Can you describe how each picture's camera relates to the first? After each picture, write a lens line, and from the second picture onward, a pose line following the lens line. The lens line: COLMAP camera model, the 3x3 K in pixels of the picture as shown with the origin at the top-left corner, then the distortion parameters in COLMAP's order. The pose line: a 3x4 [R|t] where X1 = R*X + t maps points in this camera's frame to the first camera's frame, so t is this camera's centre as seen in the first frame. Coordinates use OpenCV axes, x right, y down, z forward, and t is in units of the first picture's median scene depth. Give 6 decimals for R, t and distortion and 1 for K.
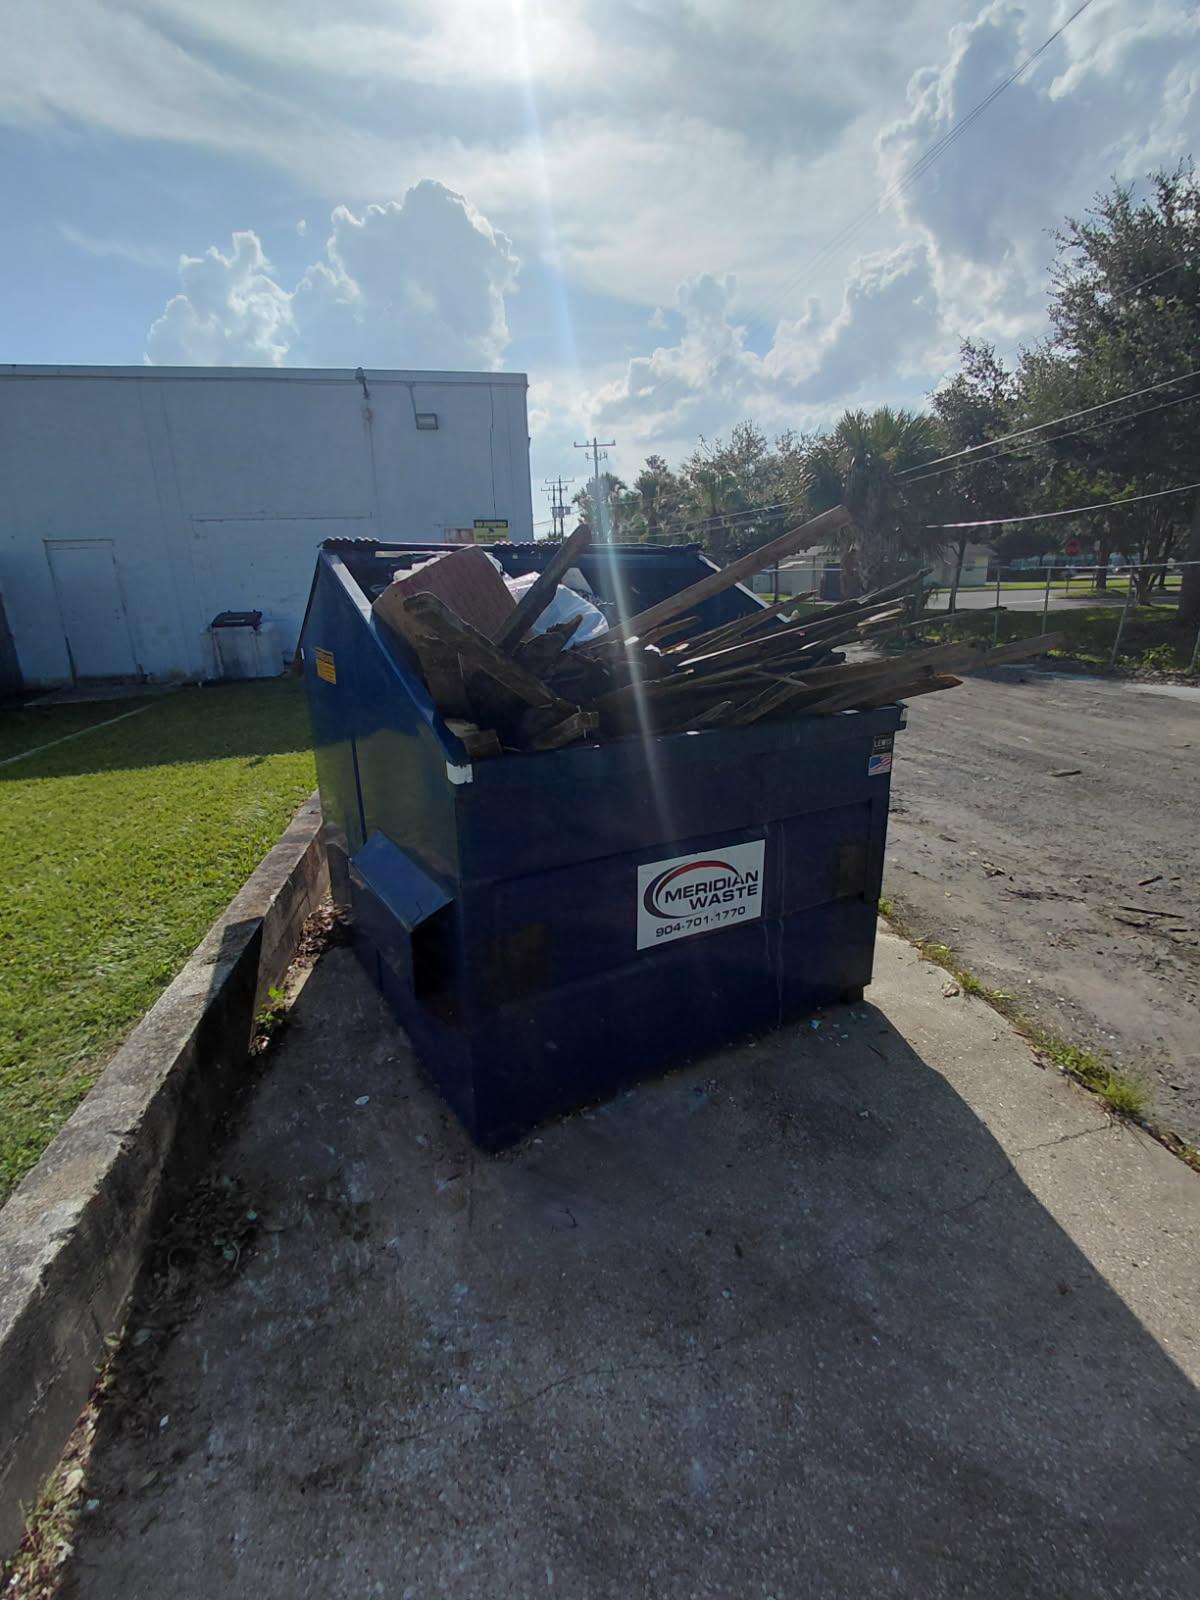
lens RADIAL K [[1190.8, 0, 604.9], [0, 1190.8, 795.2], [0, 0, 1]] dist [0.006369, -0.016527]
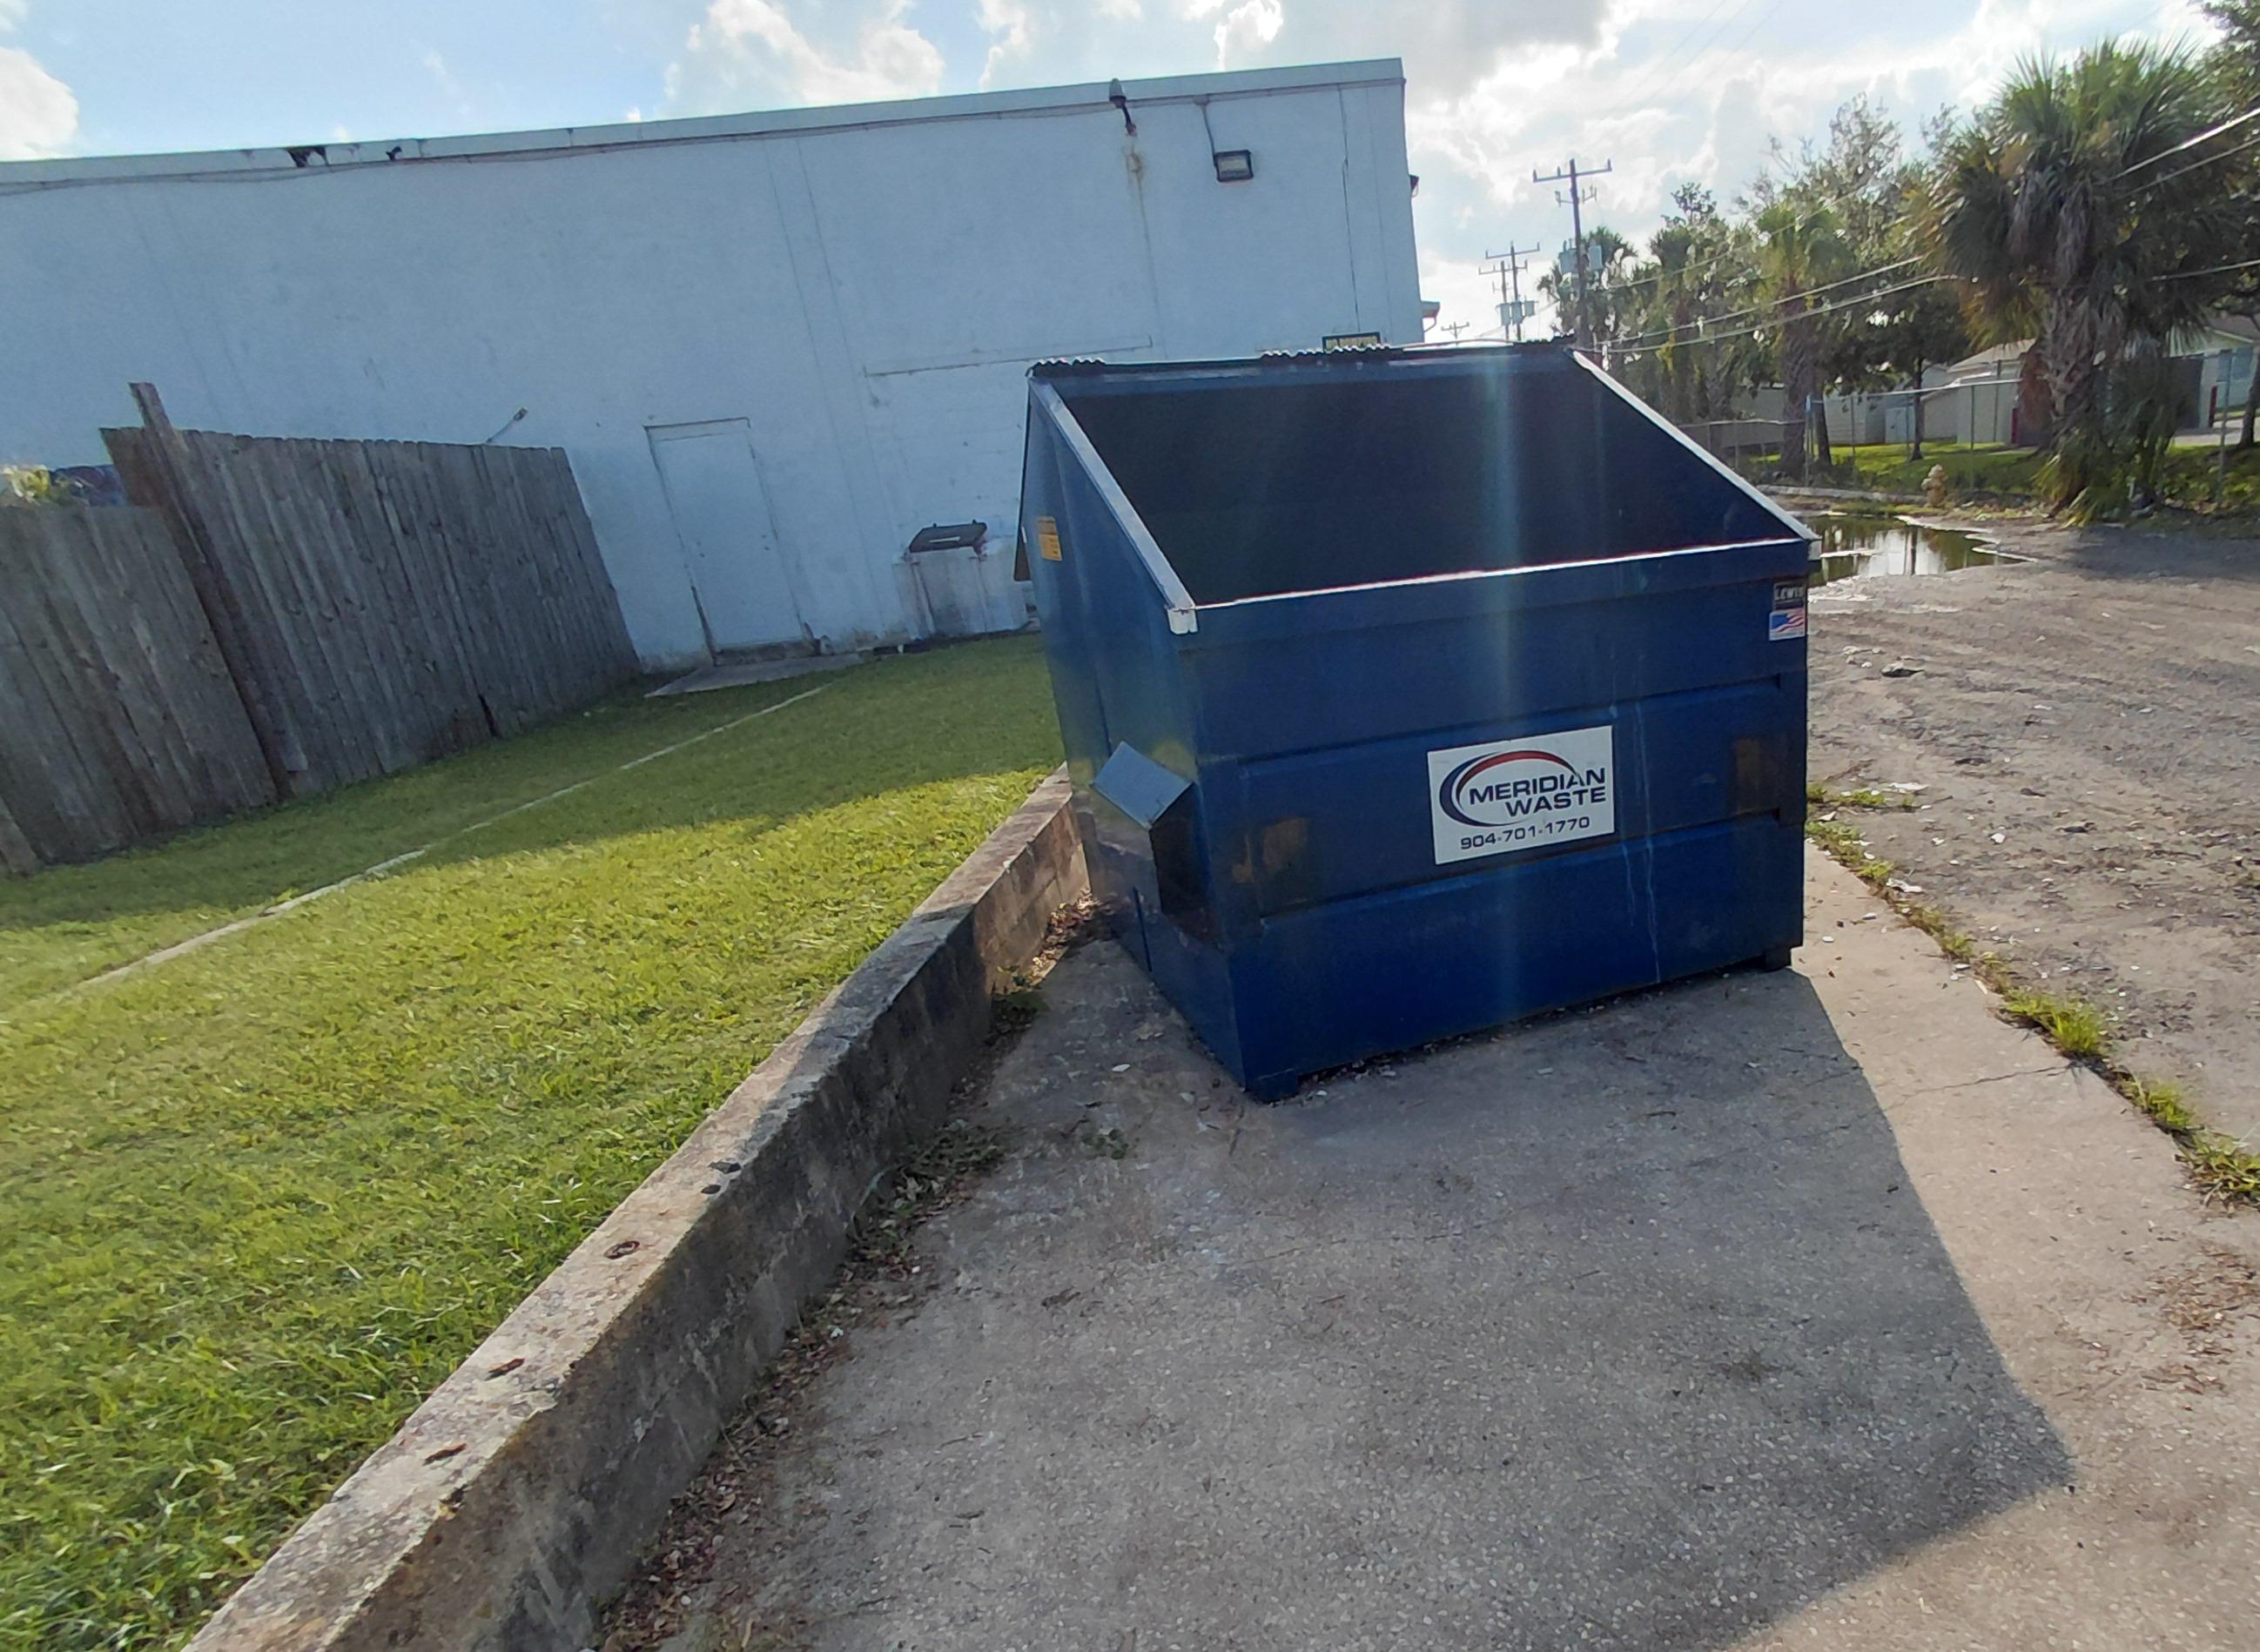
lens RADIAL K [[1206.2, 0, 1123.3], [0, 1206.2, 829.6], [0, 0, 1]] dist [-0.003038, -0.001944]
pose [[0.988582, -0.021542, -0.149136, -0.090766], [0.048512, 0.982533, 0.179651, -0.075611], [0.142662, -0.184835, 0.972360, 0.264604]]
